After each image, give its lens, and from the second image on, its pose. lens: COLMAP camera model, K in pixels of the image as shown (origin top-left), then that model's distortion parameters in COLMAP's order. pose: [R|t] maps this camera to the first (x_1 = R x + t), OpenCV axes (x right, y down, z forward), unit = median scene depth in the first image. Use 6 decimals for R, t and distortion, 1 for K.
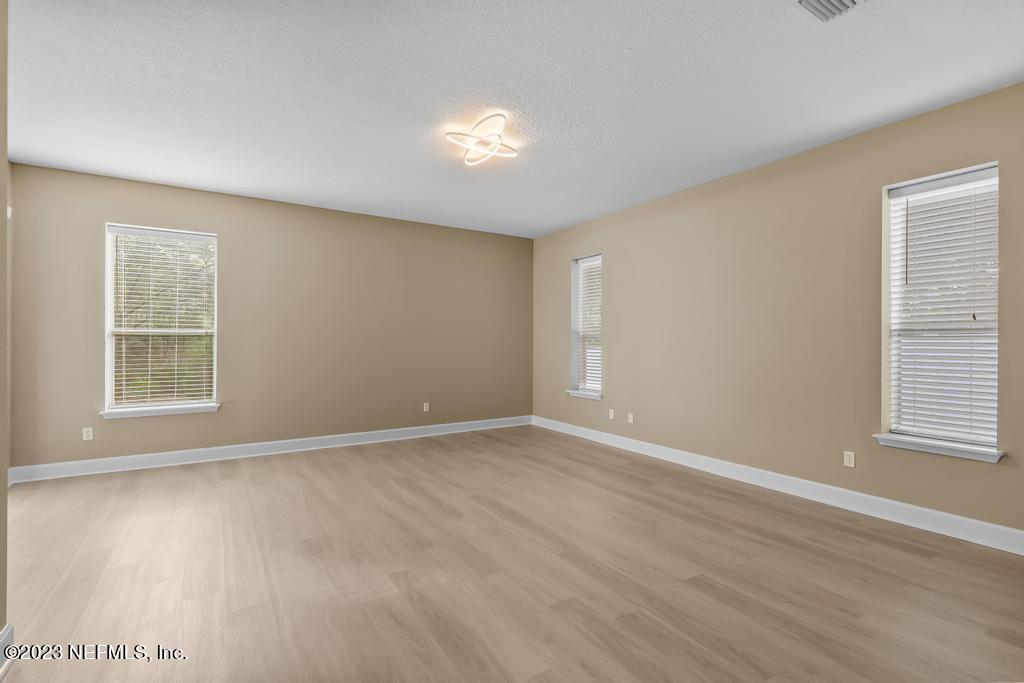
lens RADIAL K [[467.5, 0, 510.8], [0, 467.5, 340.7], [0, 0, 1]] dist [0.008515, -0.002875]
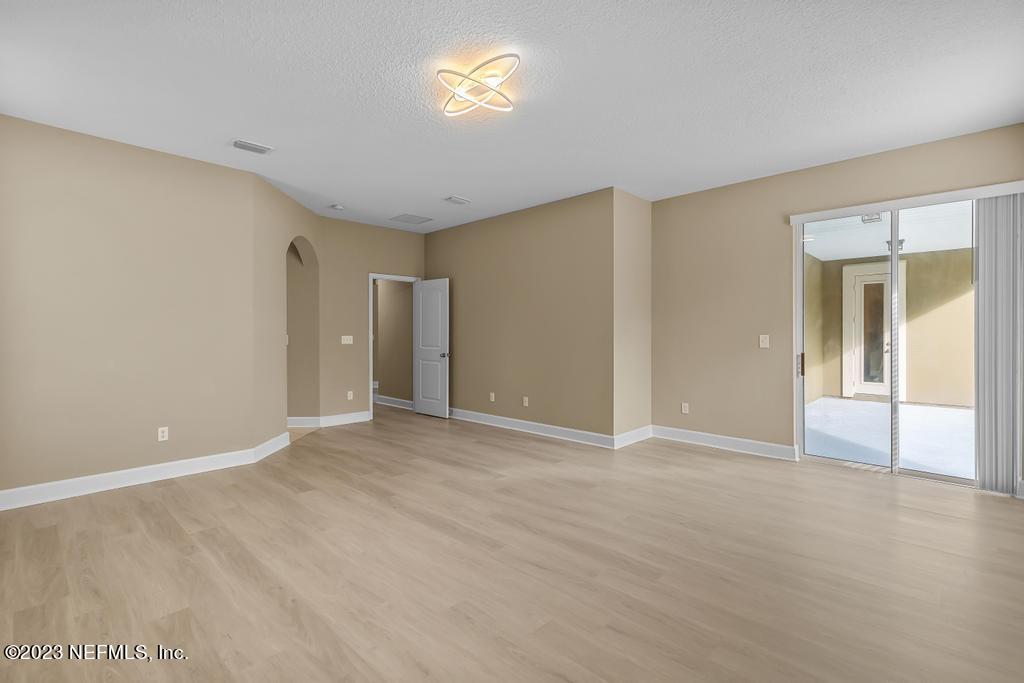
lens RADIAL K [[467.5, 0, 512.3], [0, 467.5, 337.5], [0, 0, 1]] dist [0.008515, -0.002875]
pose [[-0.971220, 0.002021, -0.238174, 0.073577], [0.000969, 0.999989, 0.004536, 0.006830], [0.238181, 0.004174, -0.971212, 1.767904]]
